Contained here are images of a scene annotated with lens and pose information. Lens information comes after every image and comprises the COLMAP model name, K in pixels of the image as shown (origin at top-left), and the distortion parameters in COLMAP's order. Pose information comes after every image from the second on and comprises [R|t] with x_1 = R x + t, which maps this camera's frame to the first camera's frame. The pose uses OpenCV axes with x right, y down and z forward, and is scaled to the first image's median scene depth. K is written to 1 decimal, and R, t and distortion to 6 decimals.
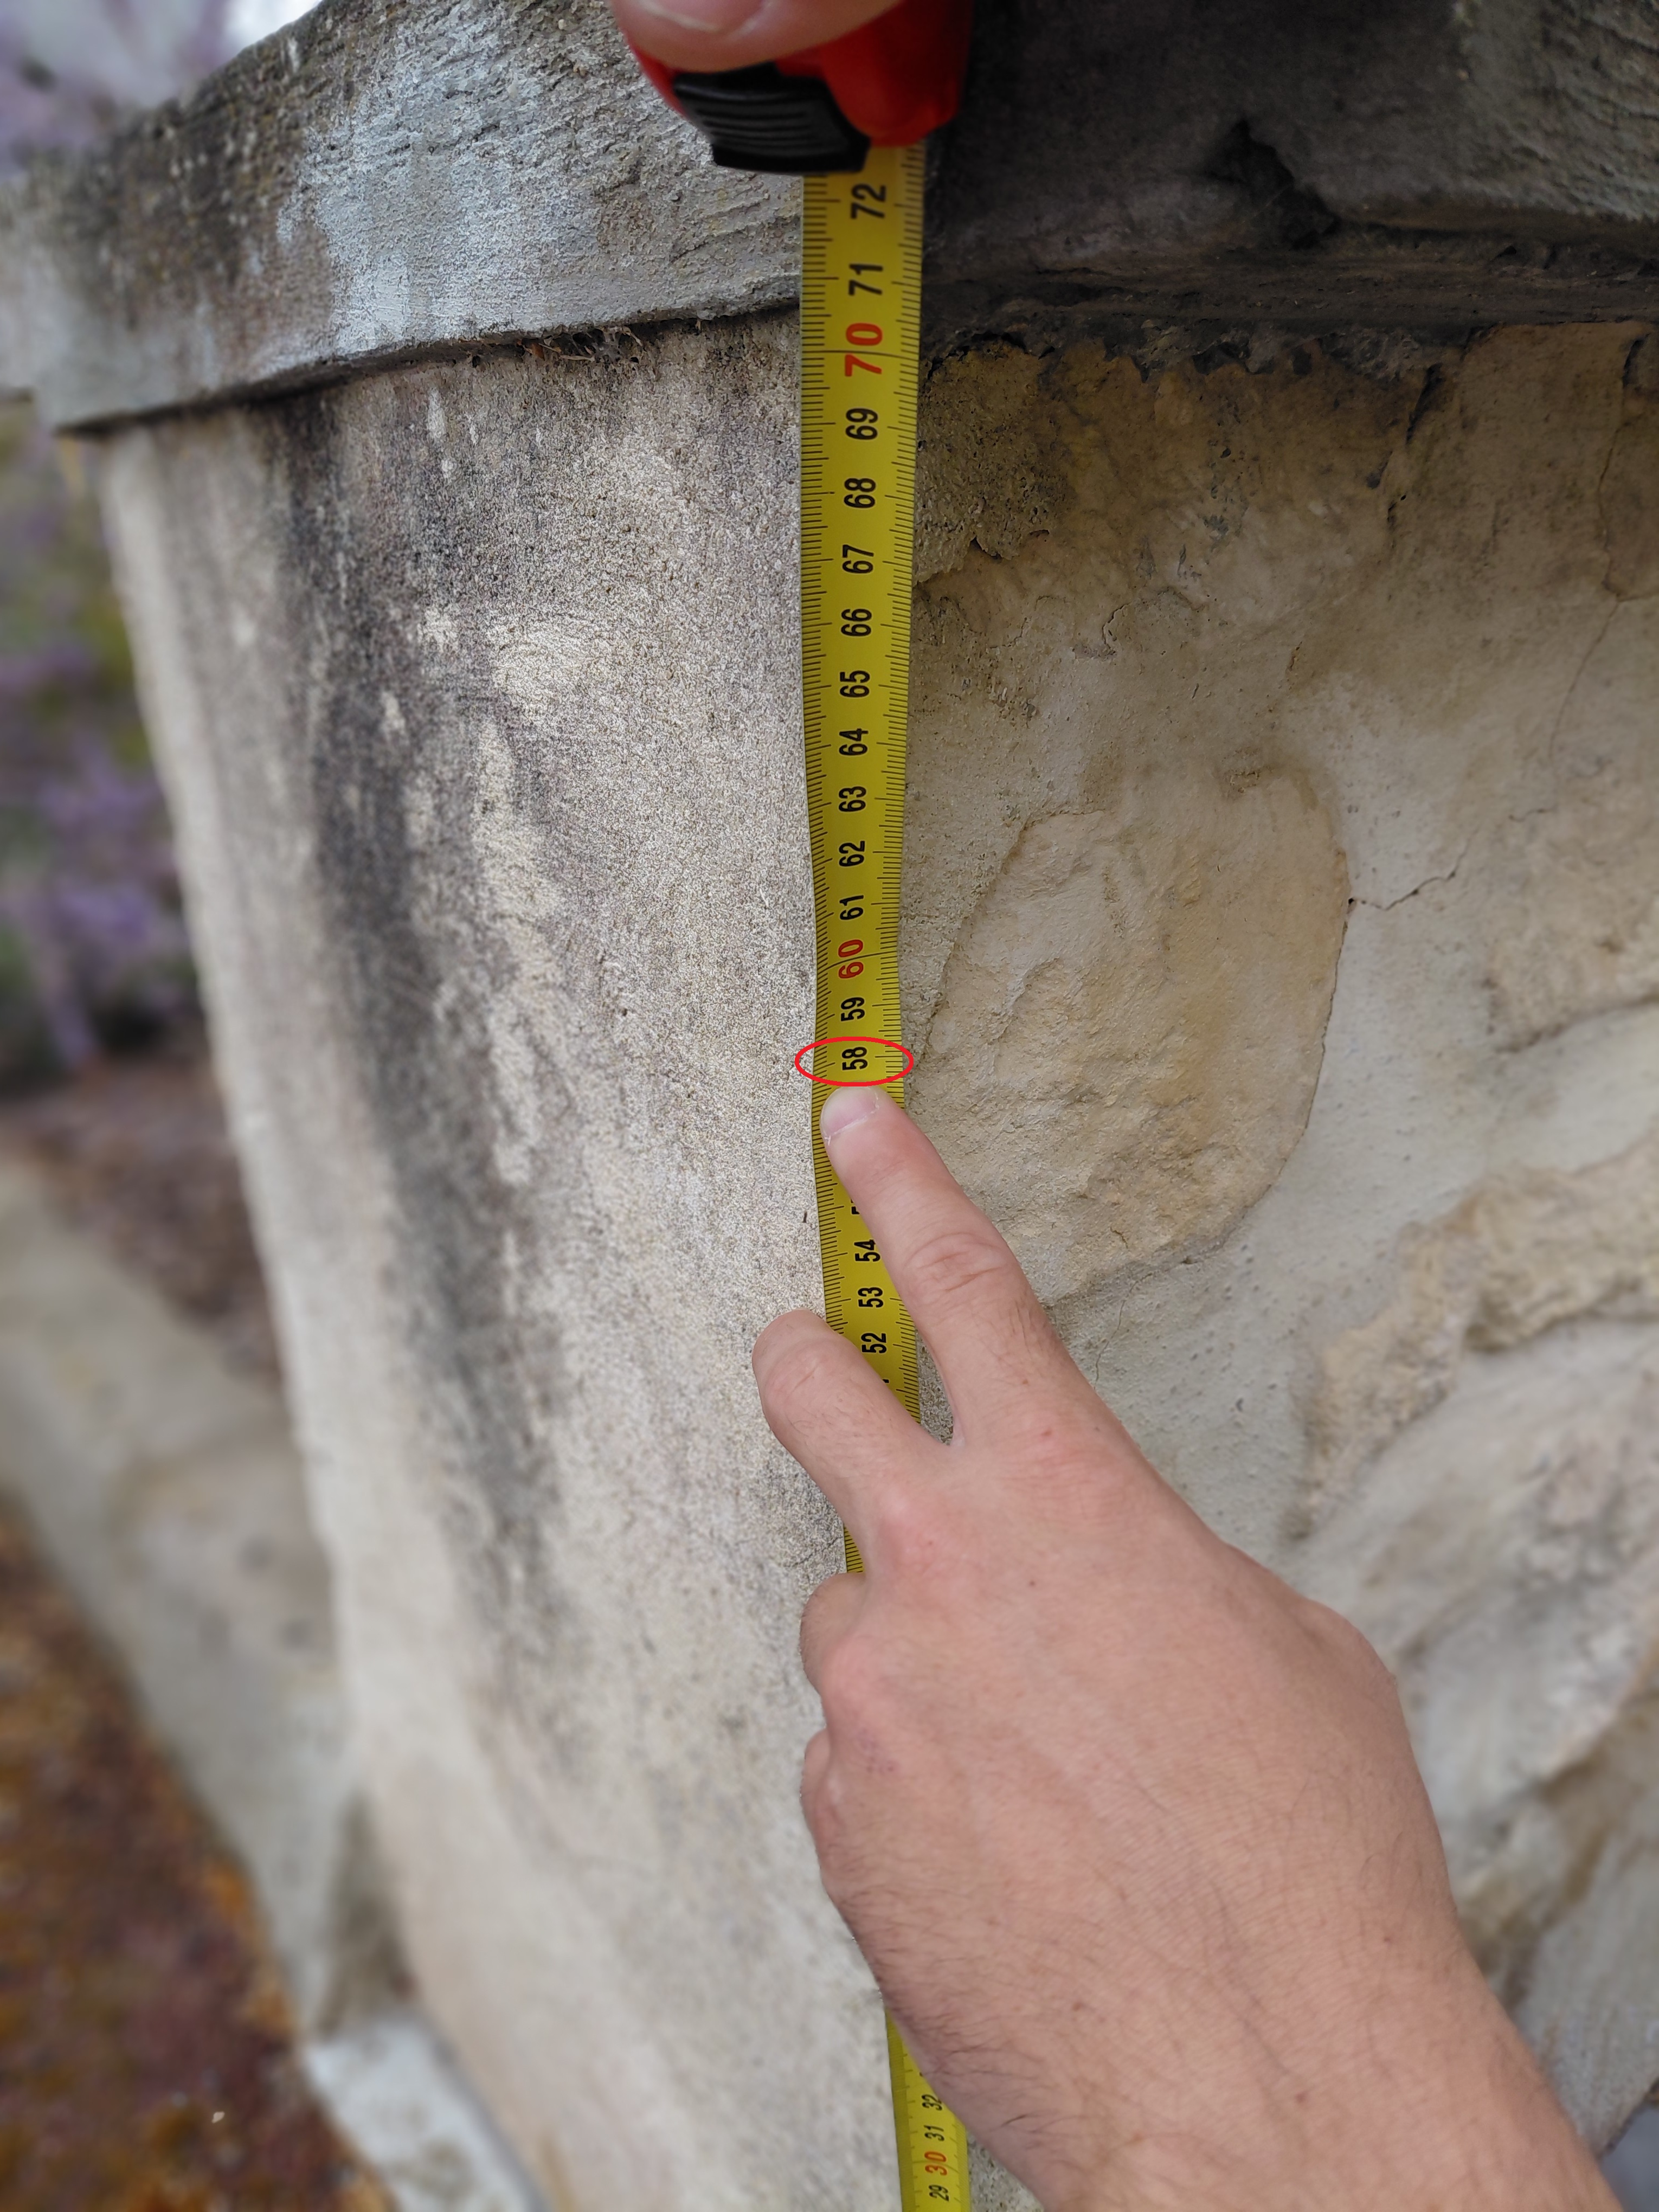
lens RADIAL K [[1643.6, 0, 829.5], [0, 1643.6, 1114.3], [0, 0, 1]] dist [0.037743, -0.067641]
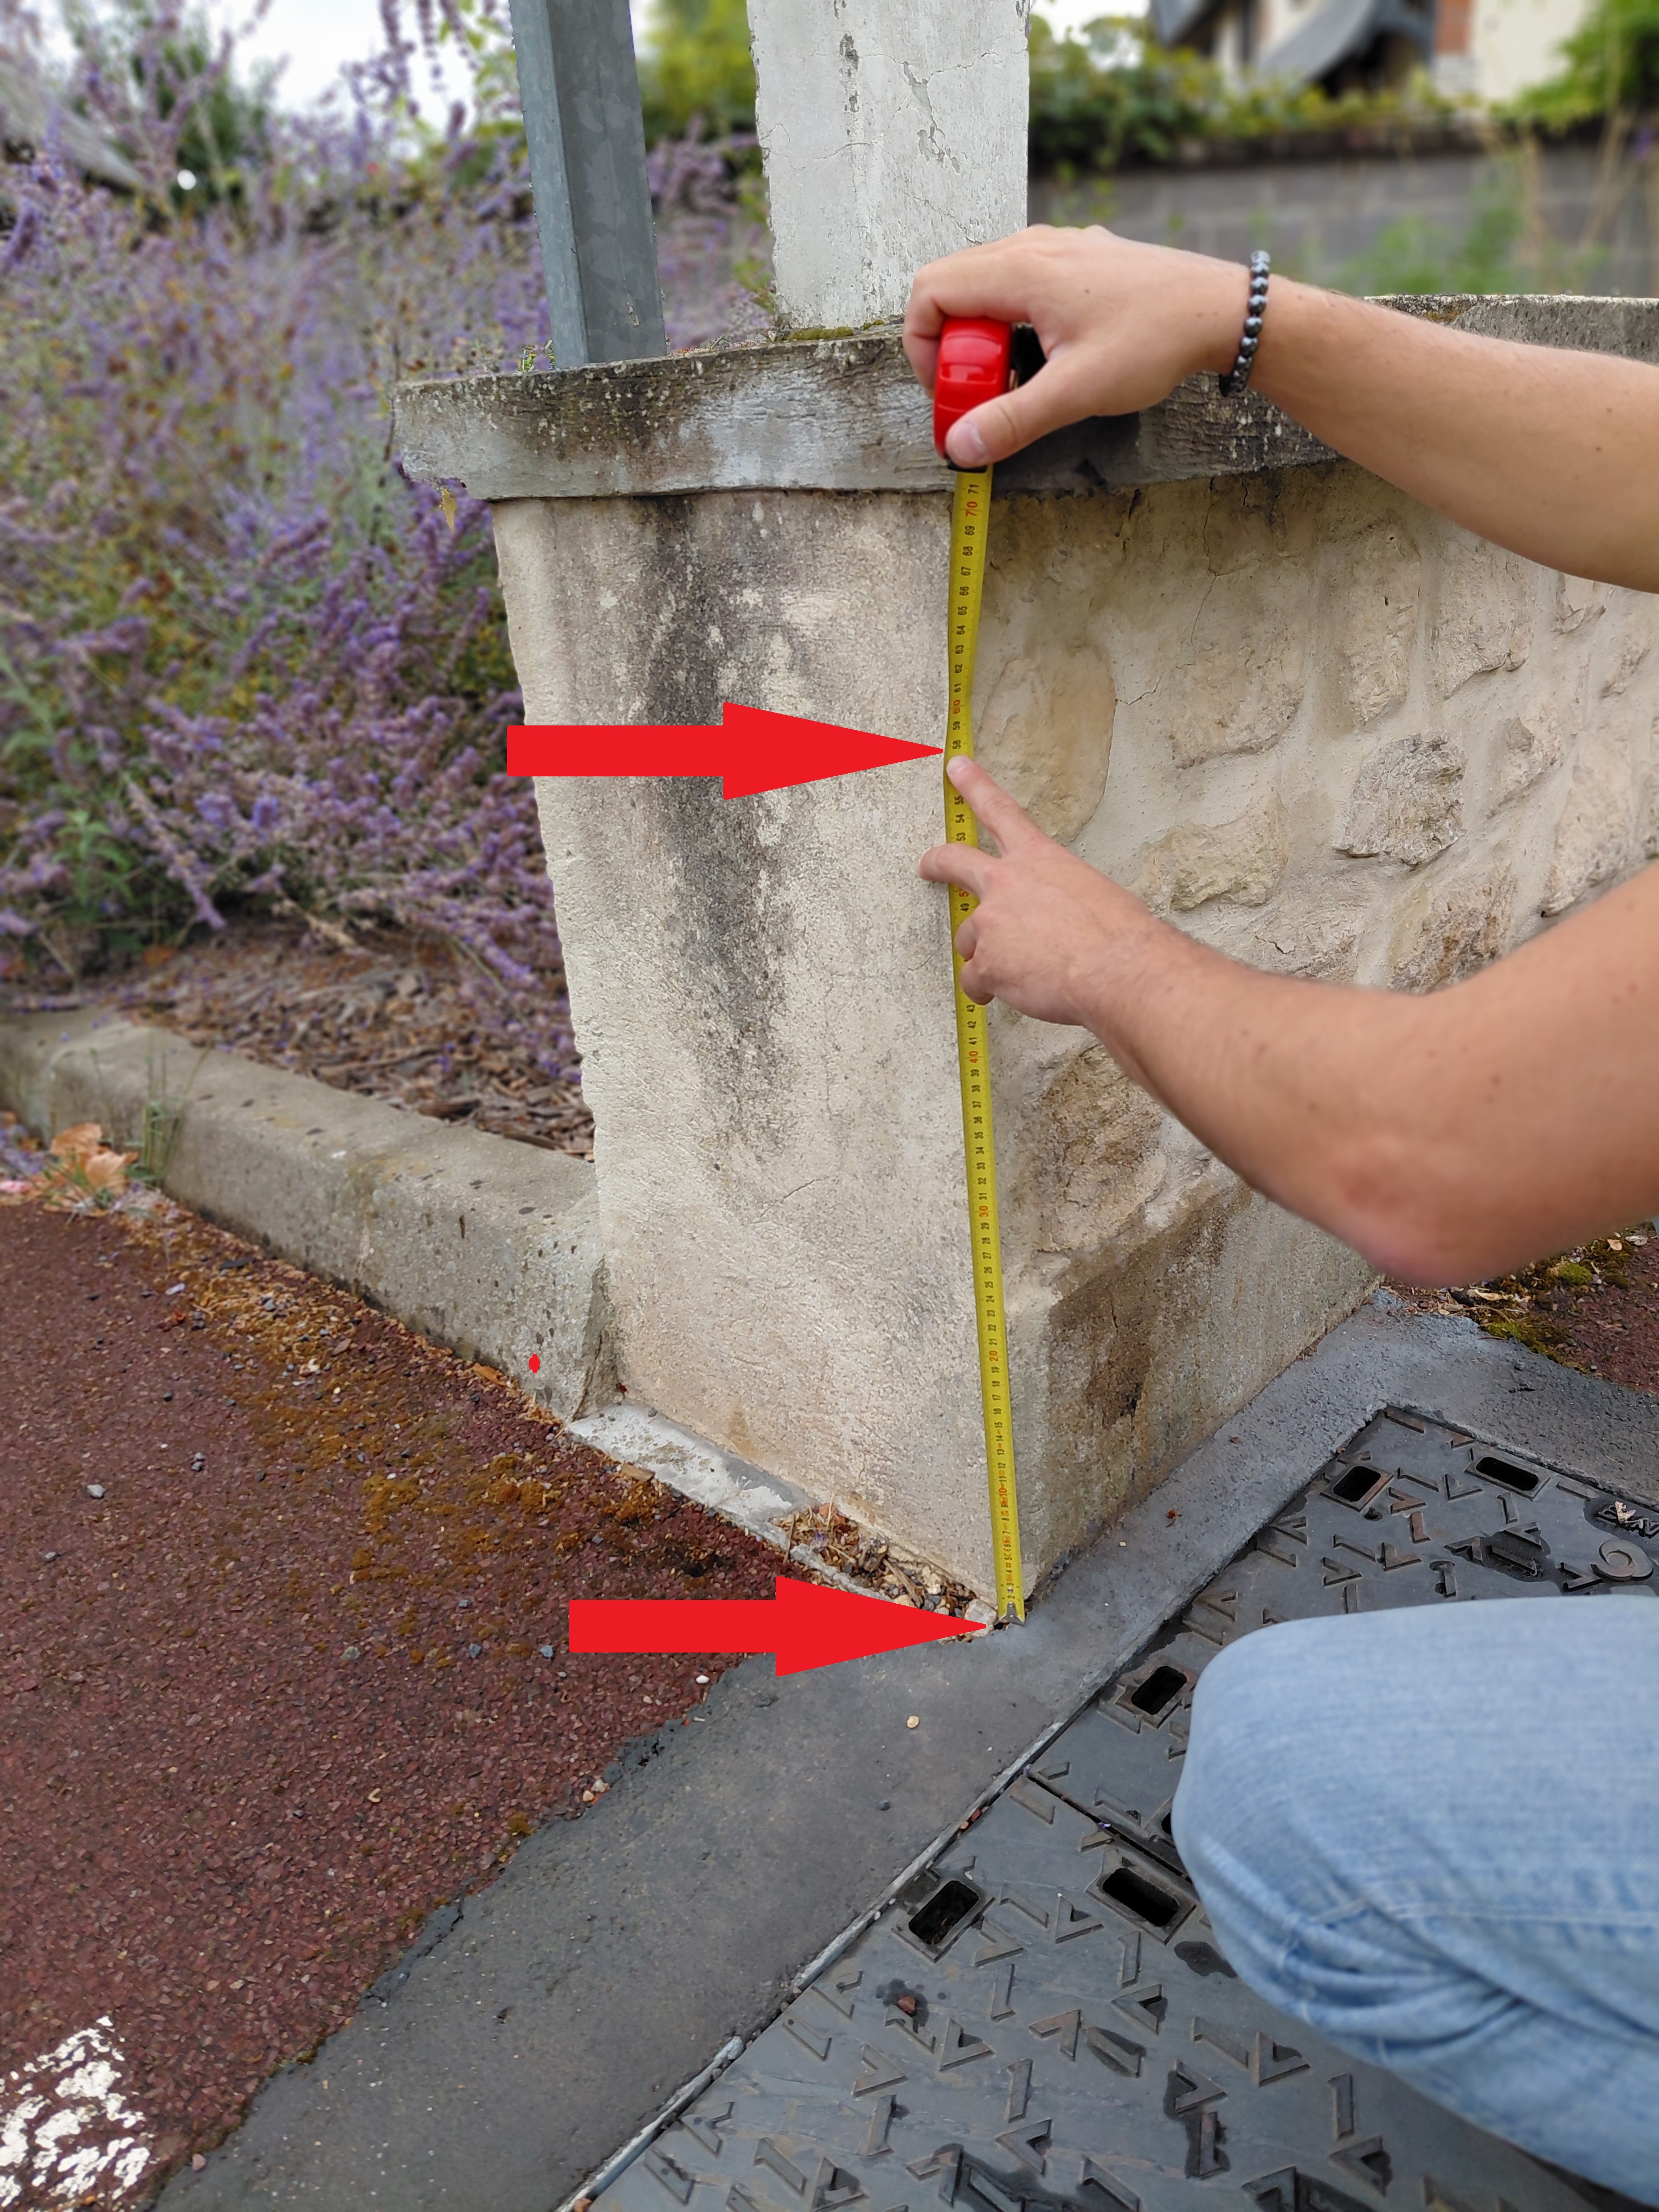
lens RADIAL K [[1643.6, 0, 840.6], [0, 1643.6, 1179.5], [0, 0, 1]] dist [0.037743, -0.067641]
pose [[0.987532, -0.069669, 0.141159, -0.484609], [0.061757, 0.996305, 0.059680, 0.405297], [-0.144795, -0.050218, 0.988186, -1.401701]]
